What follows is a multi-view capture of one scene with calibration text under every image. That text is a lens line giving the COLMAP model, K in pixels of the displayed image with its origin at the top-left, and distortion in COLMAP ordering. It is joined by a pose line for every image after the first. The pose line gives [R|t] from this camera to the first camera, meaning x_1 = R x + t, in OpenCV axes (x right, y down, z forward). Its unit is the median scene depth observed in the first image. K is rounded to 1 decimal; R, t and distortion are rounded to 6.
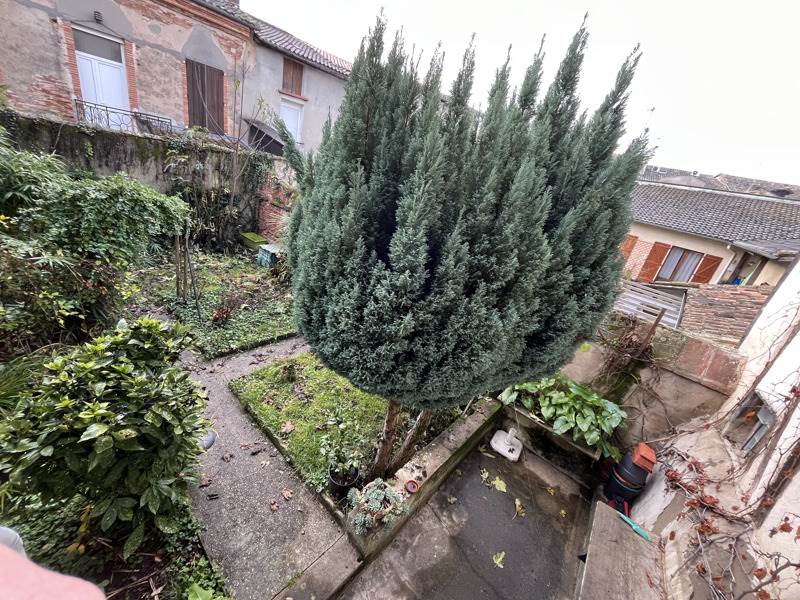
lens RADIAL K [[322.1, 0, 398.3], [0, 322.1, 300.0], [0, 0, 1]] dist [-0.003347, -0.000687]
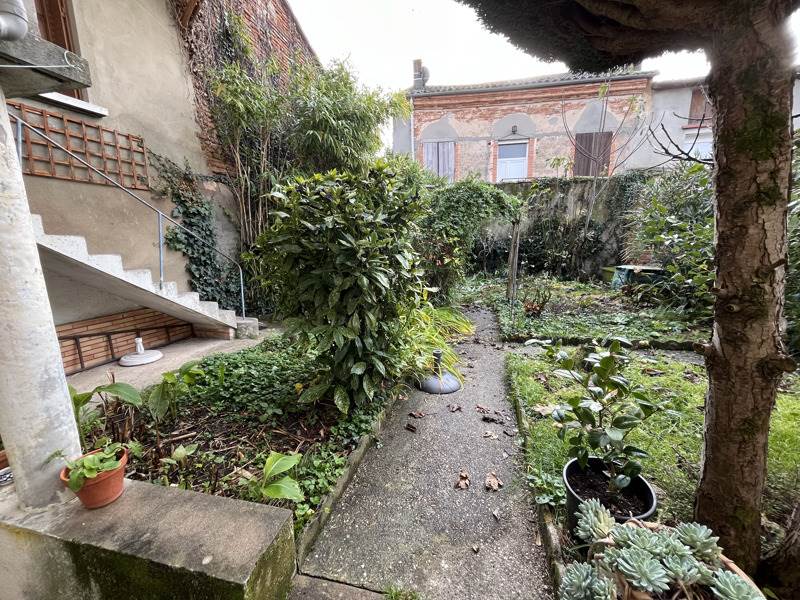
lens RADIAL K [[322.1, 0, 400.1], [0, 322.1, 300.1], [0, 0, 1]] dist [-0.003347, -0.000687]
pose [[0.463275, -0.036941, -0.885444, 0.027963], [-0.239733, 0.956656, -0.165343, 0.172970], [0.853173, 0.288869, 0.434338, 0.215633]]
